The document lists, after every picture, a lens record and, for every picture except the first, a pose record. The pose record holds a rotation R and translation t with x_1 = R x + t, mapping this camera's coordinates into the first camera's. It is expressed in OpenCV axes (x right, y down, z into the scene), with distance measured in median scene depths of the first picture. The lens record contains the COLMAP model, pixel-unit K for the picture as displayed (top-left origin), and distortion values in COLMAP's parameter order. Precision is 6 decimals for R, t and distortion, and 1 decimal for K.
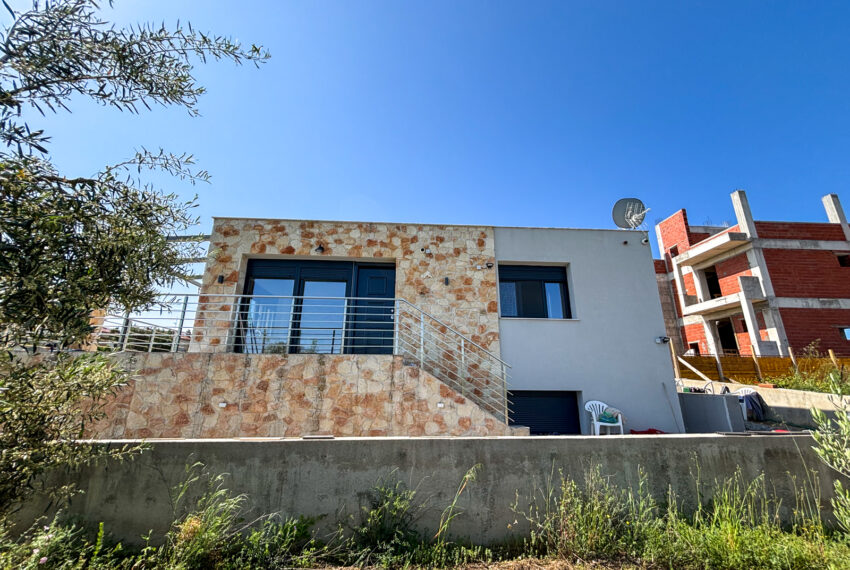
lens RADIAL K [[345.4, 0, 420.0], [0, 345.4, 281.1], [0, 0, 1]] dist [0.000769, -0.000657]
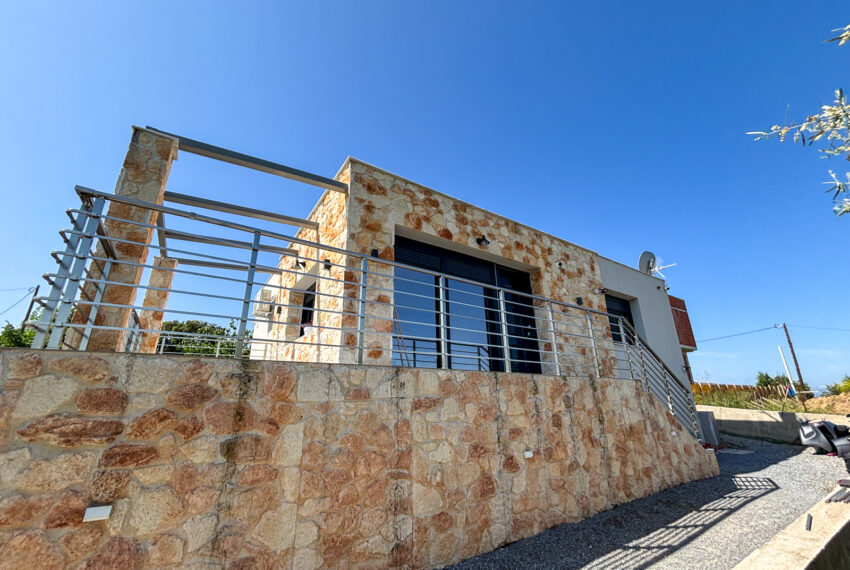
lens RADIAL K [[345.4, 0, 417.7], [0, 345.4, 288.4], [0, 0, 1]] dist [0.000769, -0.000657]
pose [[0.863617, 0.139916, 0.484345, -0.804039], [-0.121718, 0.990163, -0.069006, 0.089125], [-0.489235, 0.000641, 0.872152, 0.393202]]
